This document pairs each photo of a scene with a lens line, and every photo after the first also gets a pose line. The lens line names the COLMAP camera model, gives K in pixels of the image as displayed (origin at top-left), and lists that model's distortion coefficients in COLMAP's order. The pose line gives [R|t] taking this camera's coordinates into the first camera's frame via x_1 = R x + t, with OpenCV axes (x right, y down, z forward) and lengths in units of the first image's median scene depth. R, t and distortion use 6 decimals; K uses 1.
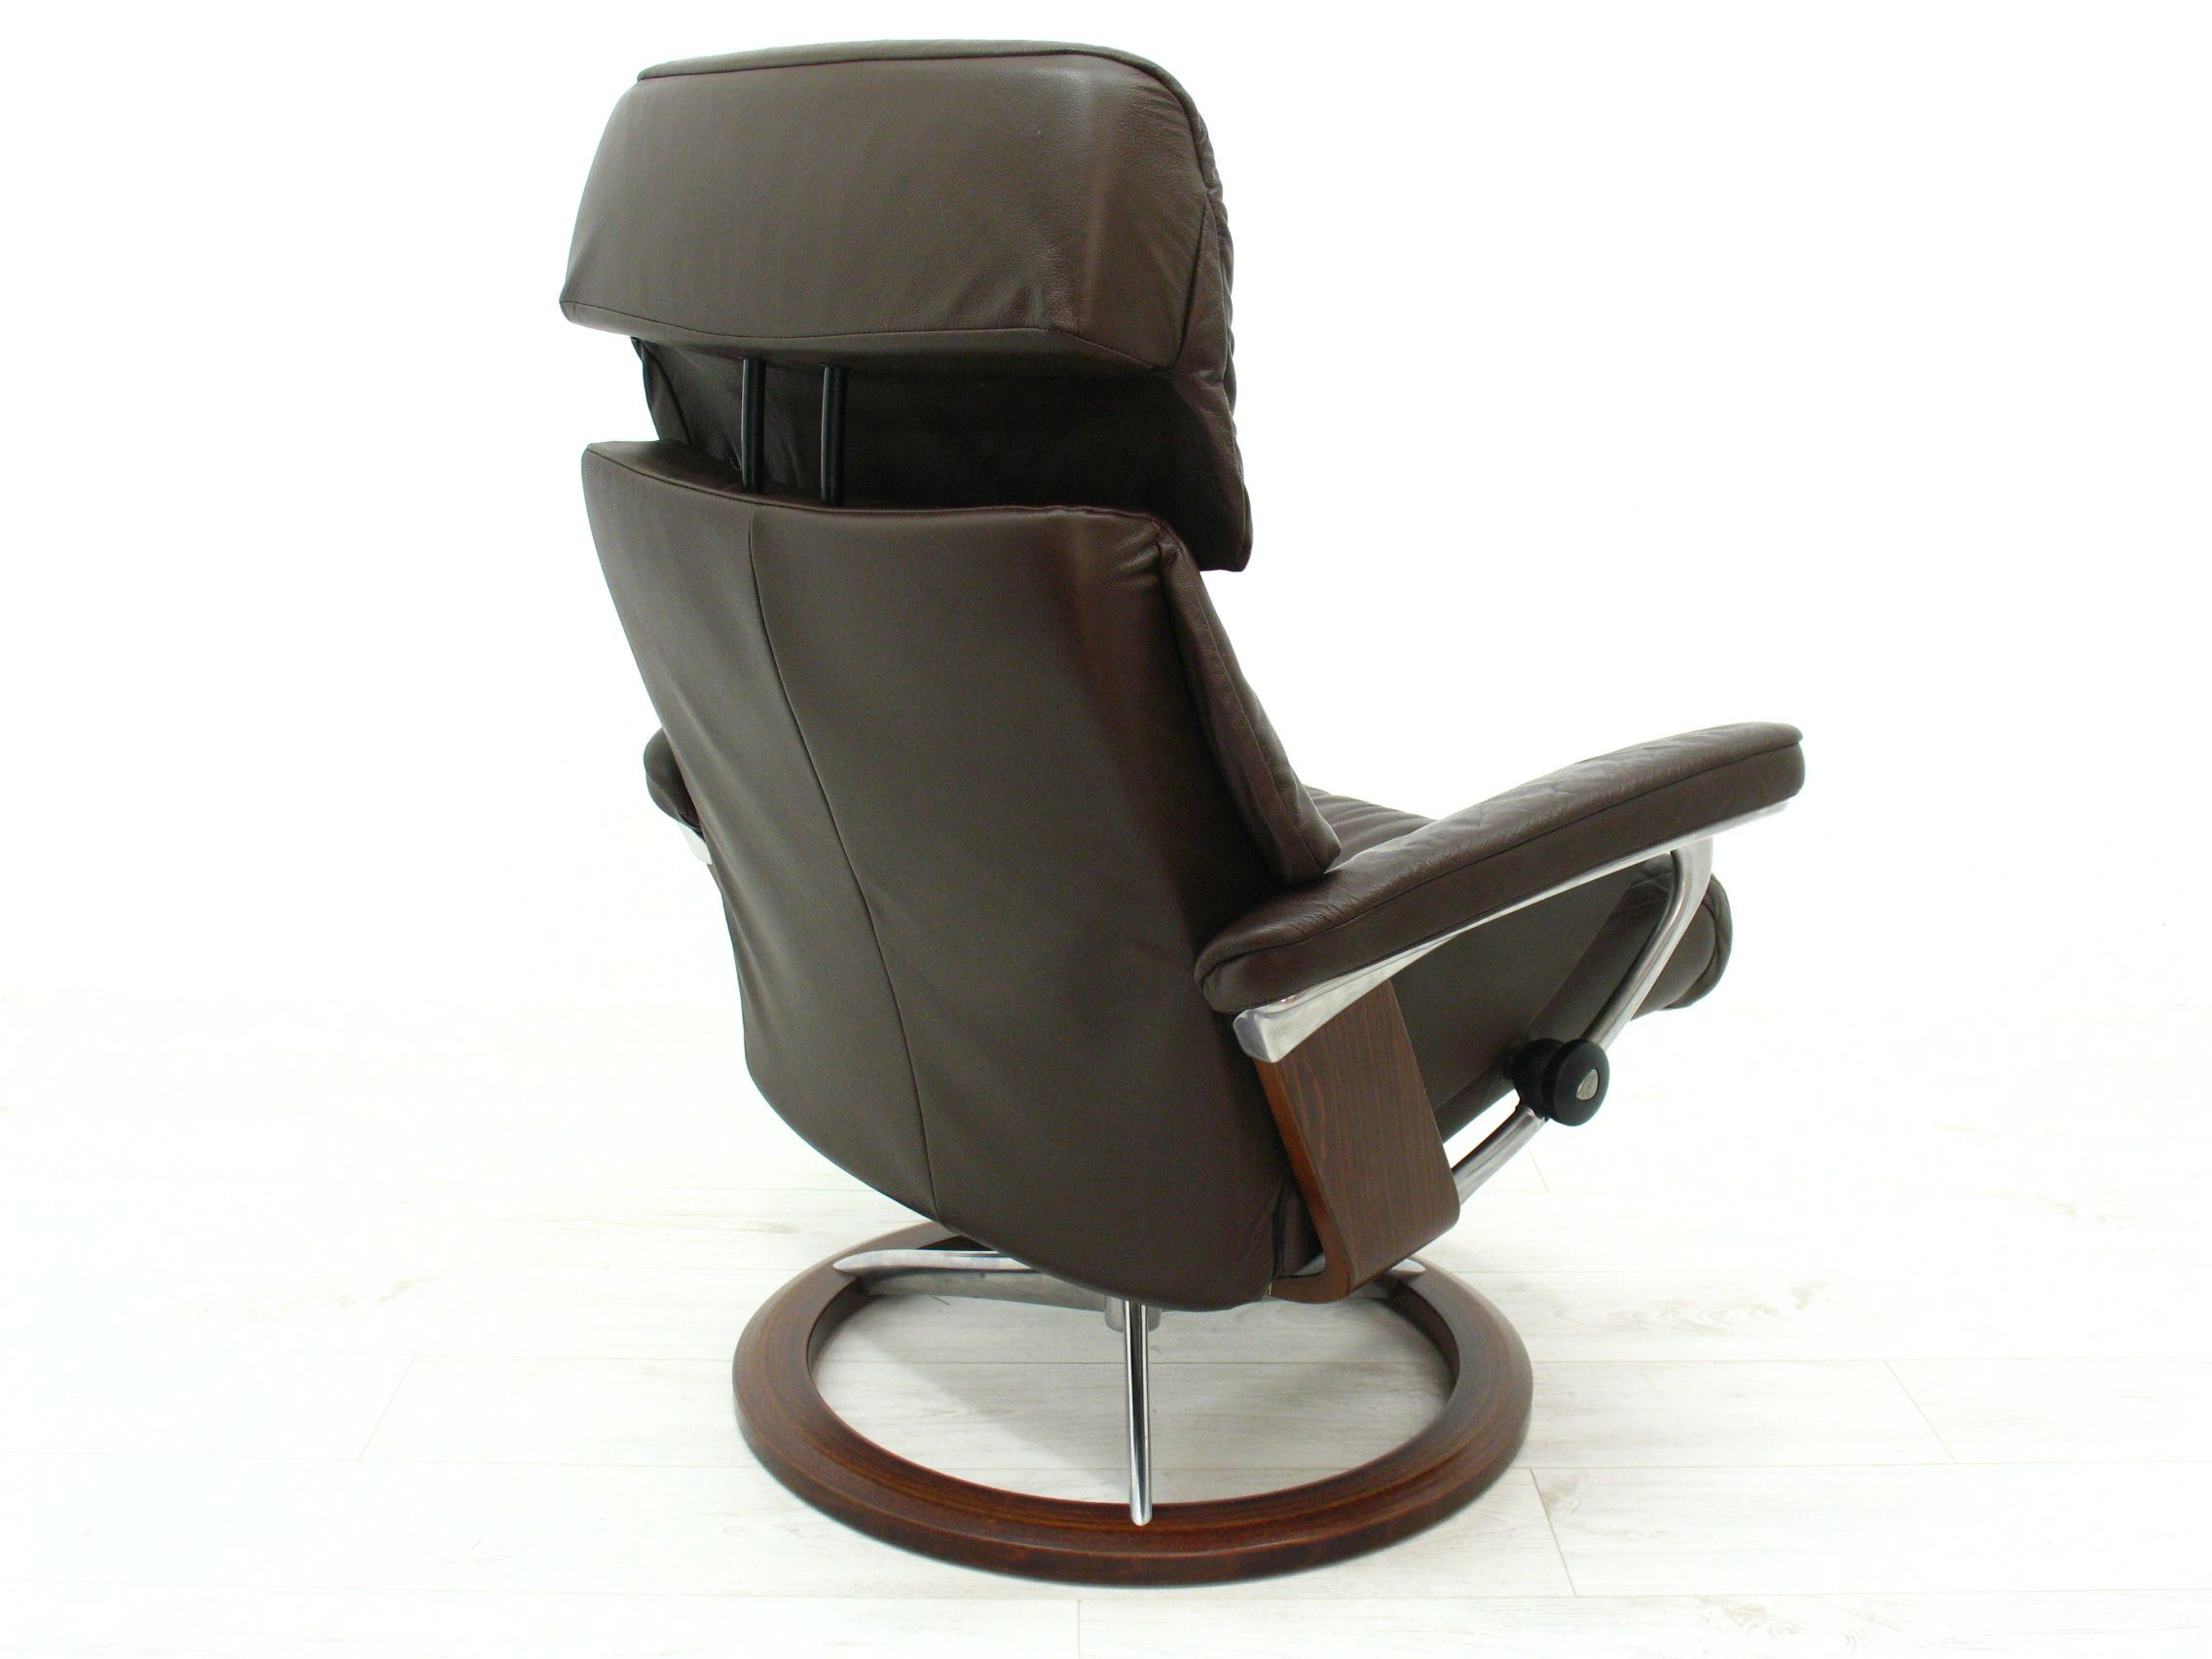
lens RADIAL K [[2618.2, 0, 1106.4], [0, 2618.2, 844.0], [0, 0, 1]] dist [-0.123049, 0.000000]
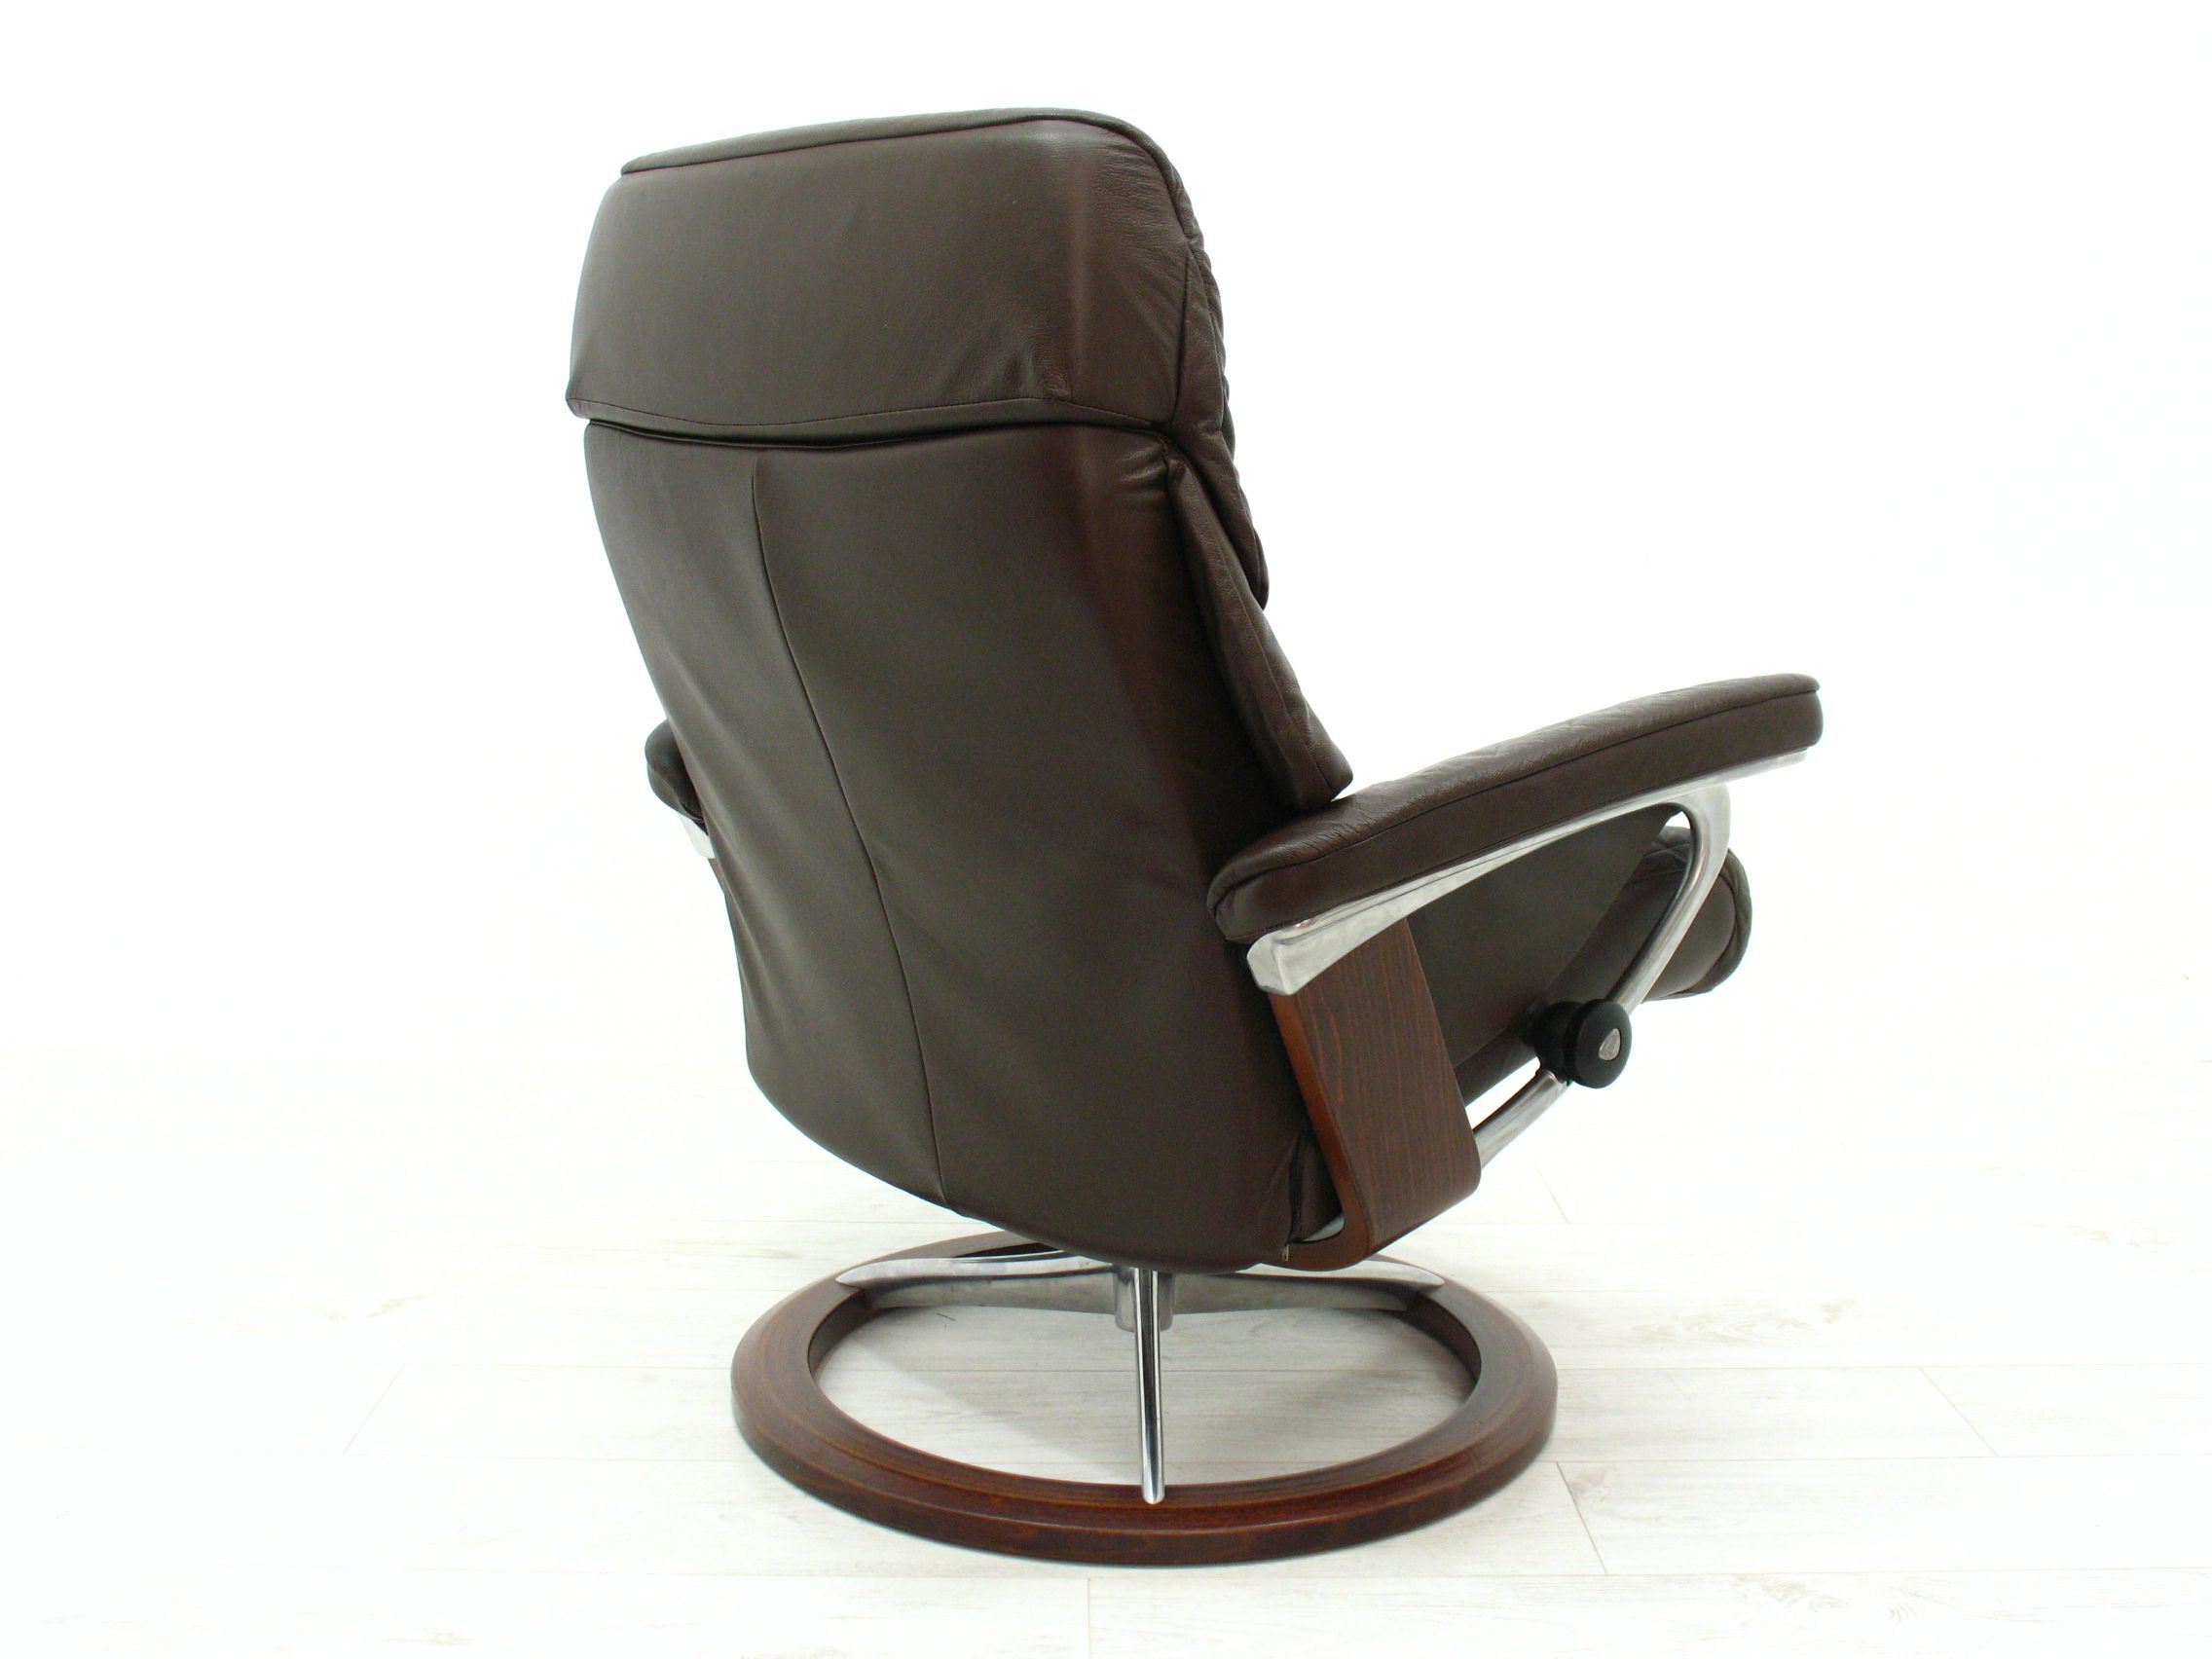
lens RADIAL K [[2618.2, 0, 1098.3], [0, 2618.2, 846.8], [0, 0, 1]] dist [-0.123049, 0.000000]
pose [[0.999981, -0.003243, -0.005182, -0.001280], [0.002828, 0.996944, -0.078075, 0.091254], [0.005419, 0.078059, 0.996934, 0.020567]]
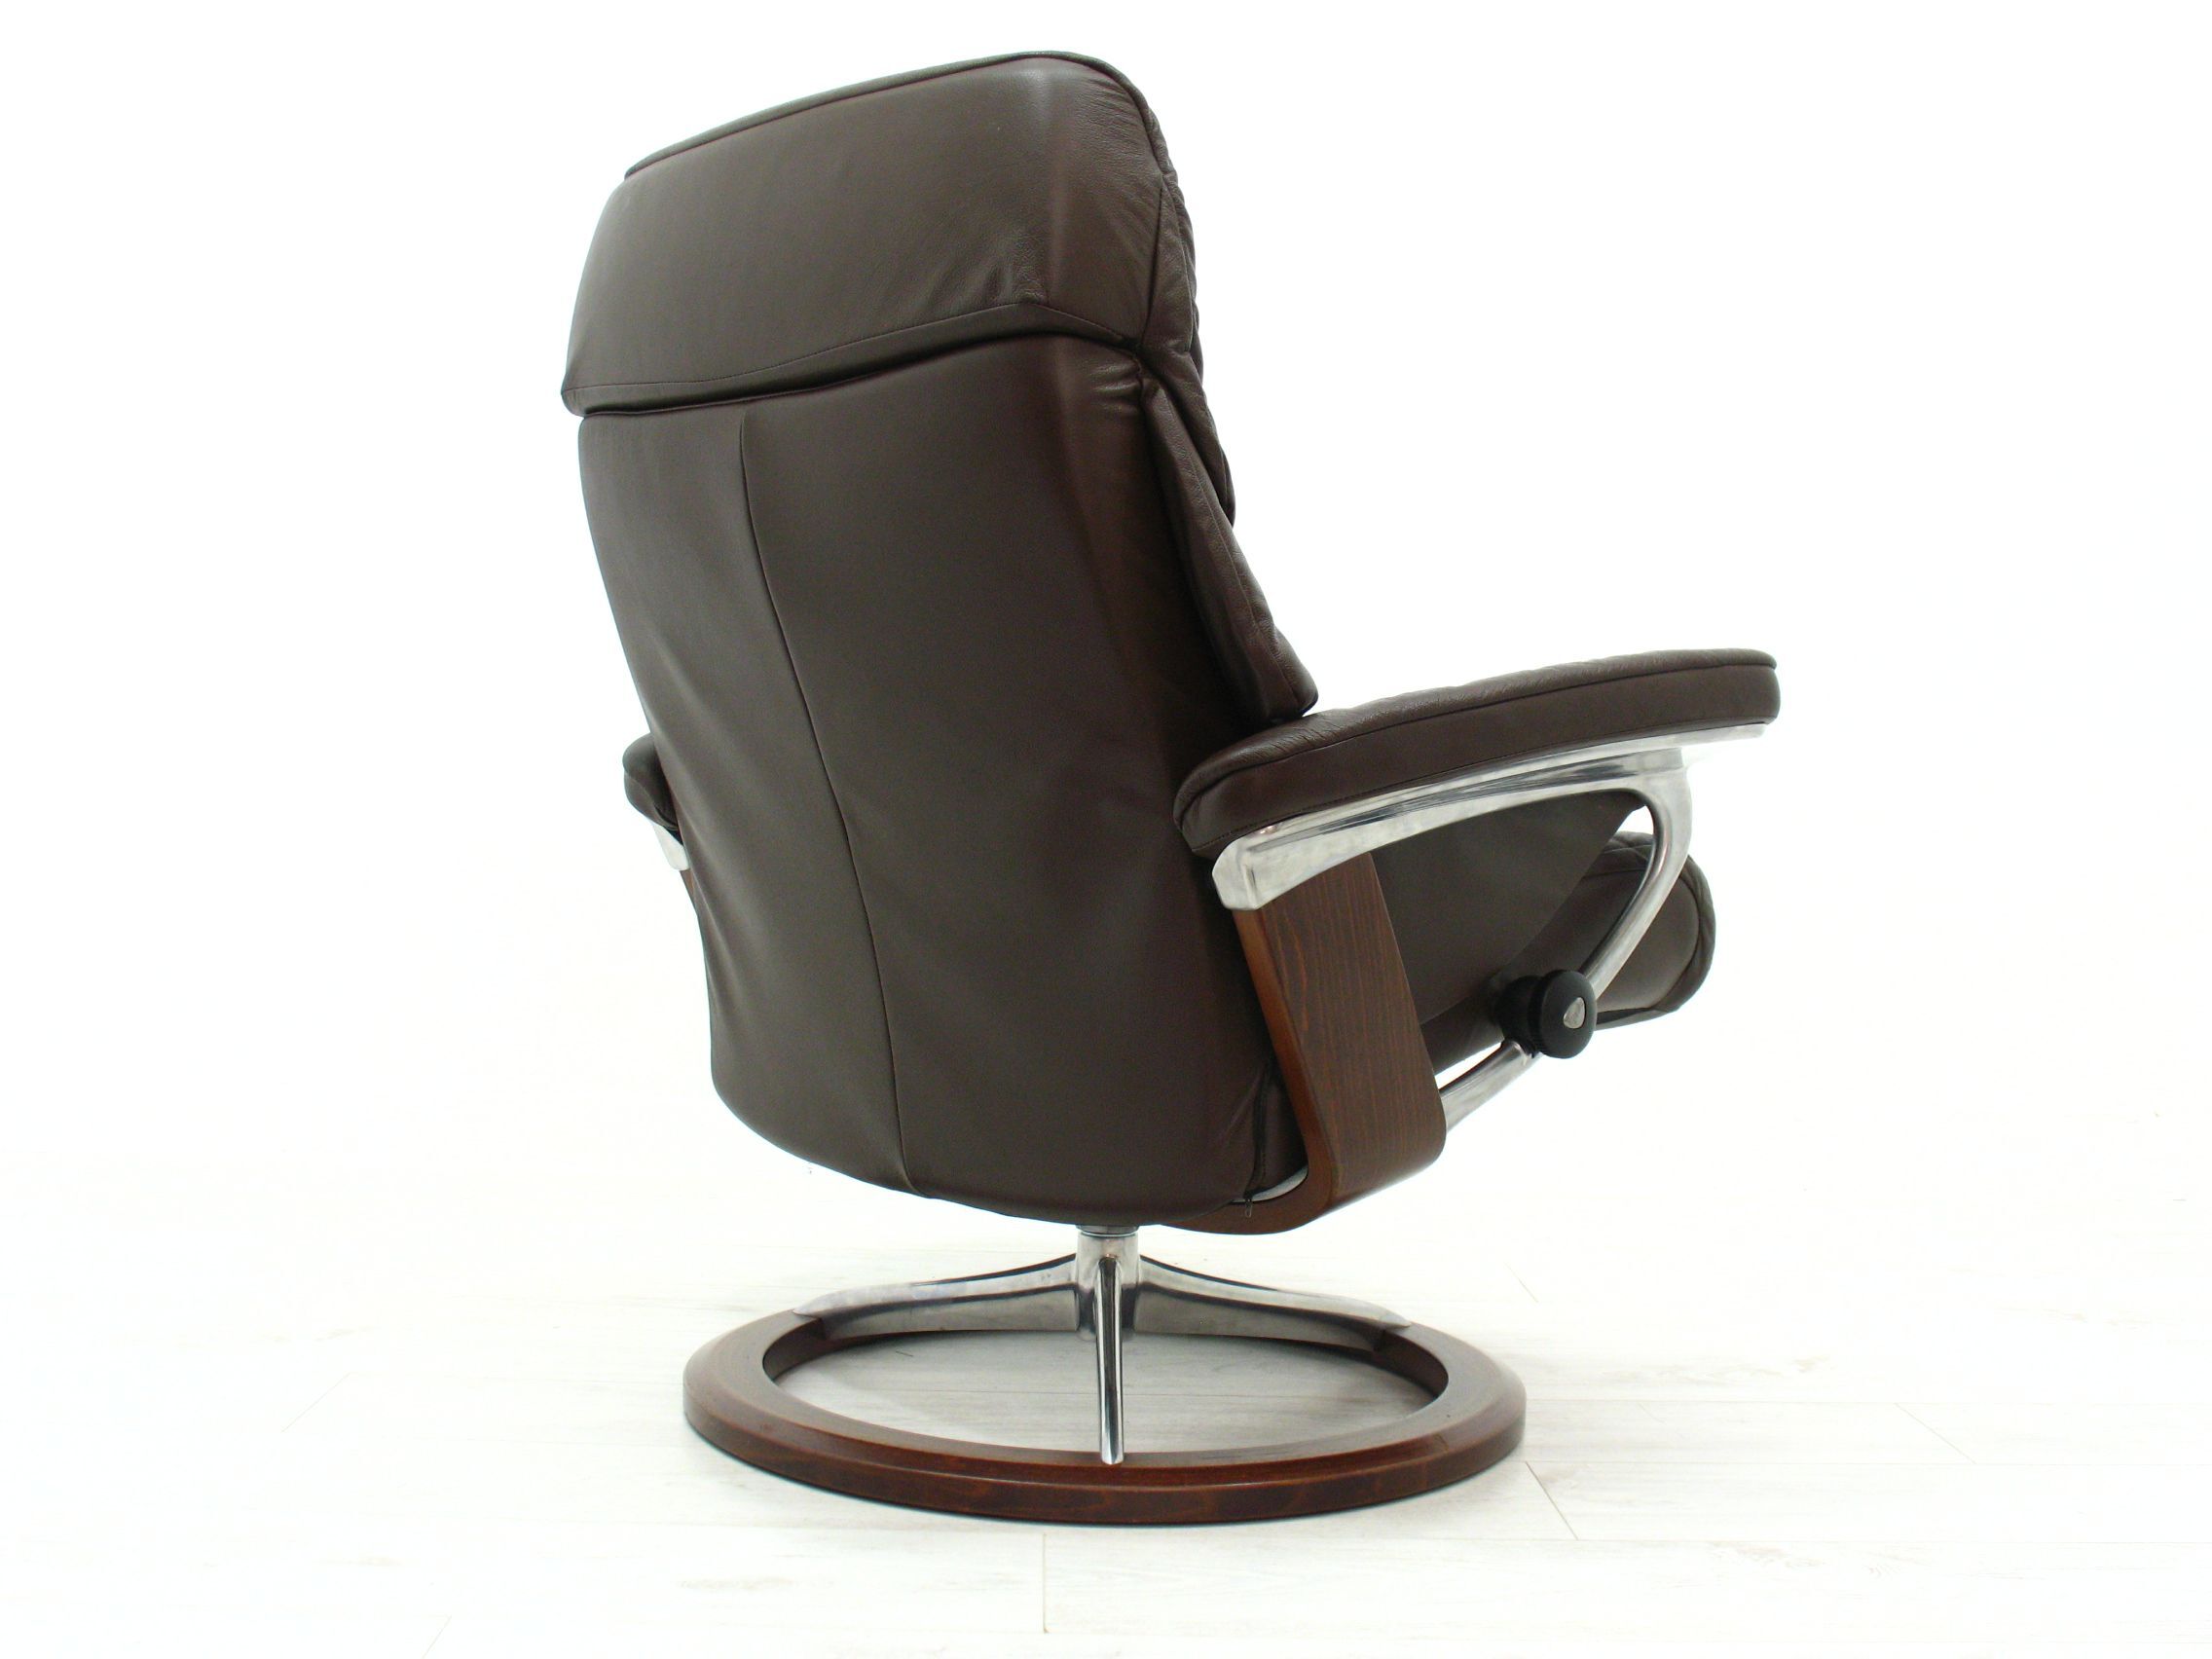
lens RADIAL K [[2618.2, 0, 1104.7], [0, 2618.2, 820.7], [0, 0, 1]] dist [-0.123049, 0.000000]
pose [[0.999886, 0.013833, 0.006015, 0.001769], [-0.012101, 0.973662, -0.227675, 0.240443], [-0.009006, 0.227576, 0.973719, 0.032559]]
